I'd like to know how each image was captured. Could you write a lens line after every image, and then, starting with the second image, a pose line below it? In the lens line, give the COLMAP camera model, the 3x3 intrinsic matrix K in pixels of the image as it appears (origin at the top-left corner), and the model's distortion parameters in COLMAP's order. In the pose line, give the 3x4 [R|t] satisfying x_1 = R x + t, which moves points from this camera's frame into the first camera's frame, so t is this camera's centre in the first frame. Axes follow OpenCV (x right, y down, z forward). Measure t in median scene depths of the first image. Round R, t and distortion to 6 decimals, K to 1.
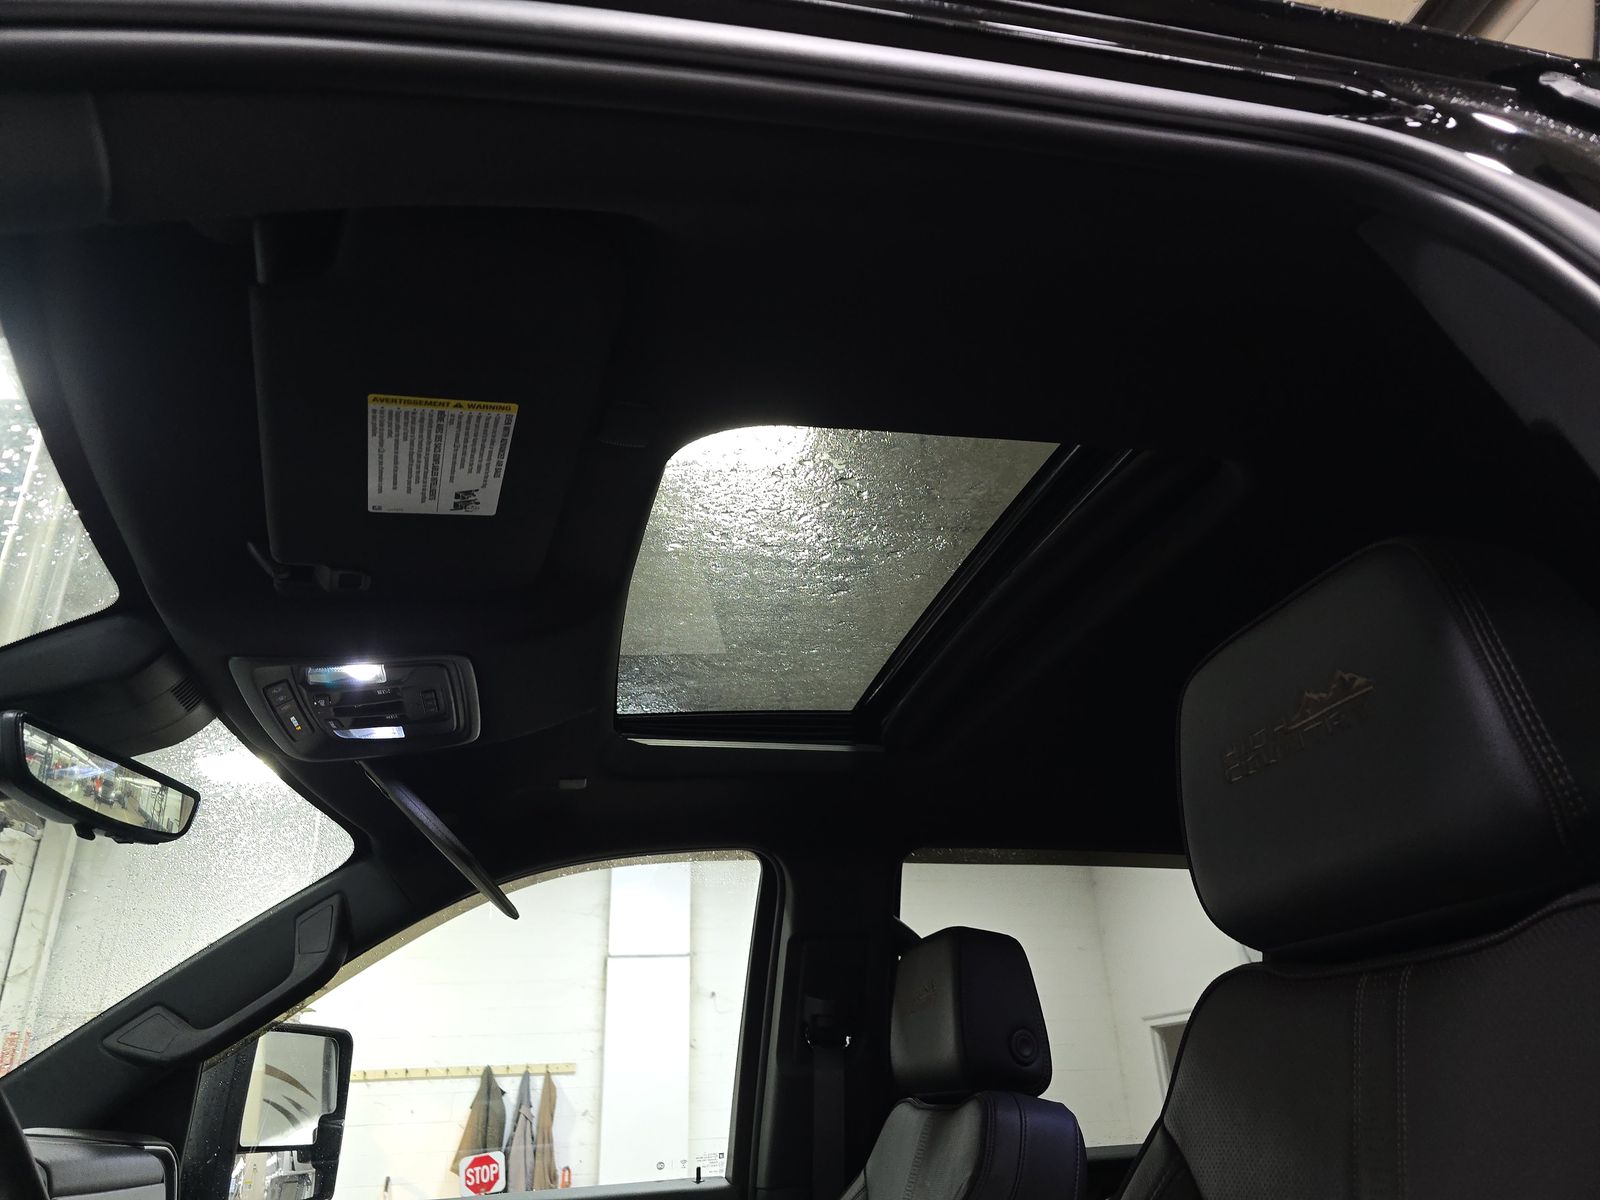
lens RADIAL K [[1088.5, 0, 796.2], [0, 1088.5, 609.8], [0, 0, 1]] dist [0.032110, -0.014777]
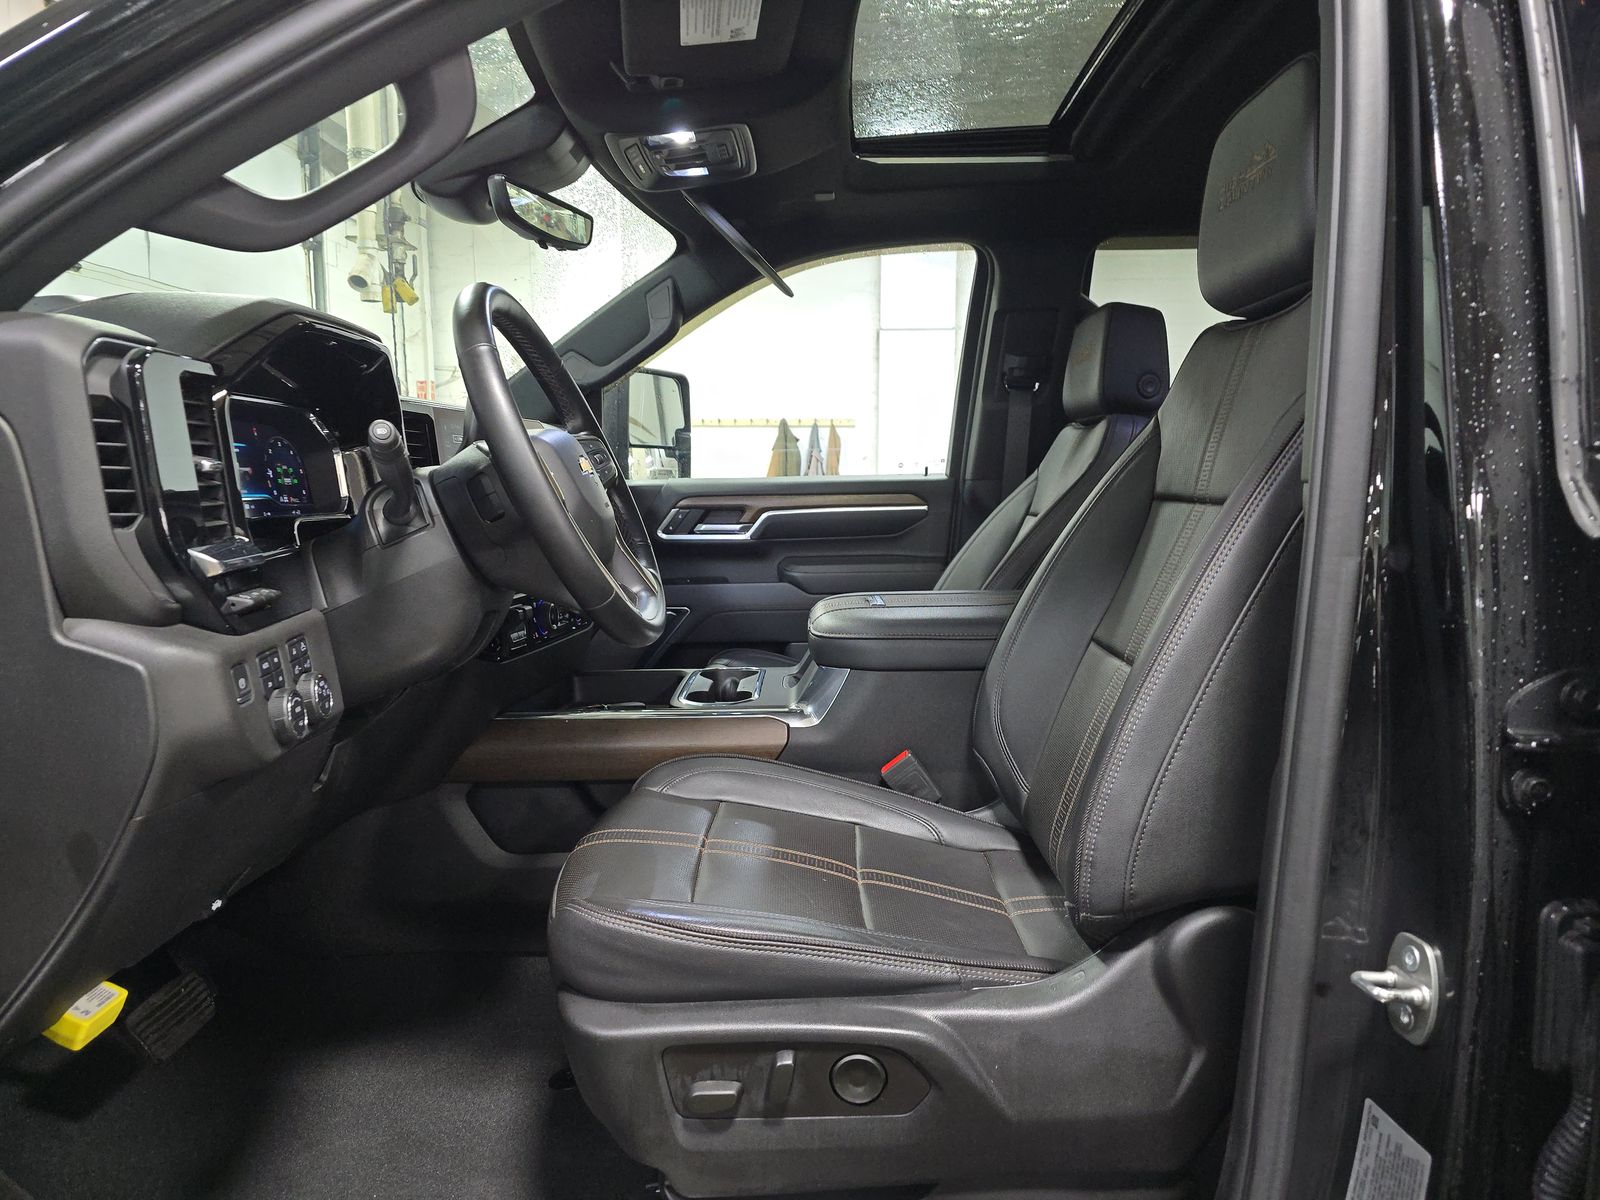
lens RADIAL K [[1088.5, 0, 810.7], [0, 1088.5, 610.8], [0, 0, 1]] dist [0.032110, -0.014777]
pose [[0.973310, 0.062685, -0.220769, 0.116159], [0.063544, 0.850755, 0.521707, -0.117998], [0.220524, -0.521811, 0.824065, -0.410397]]
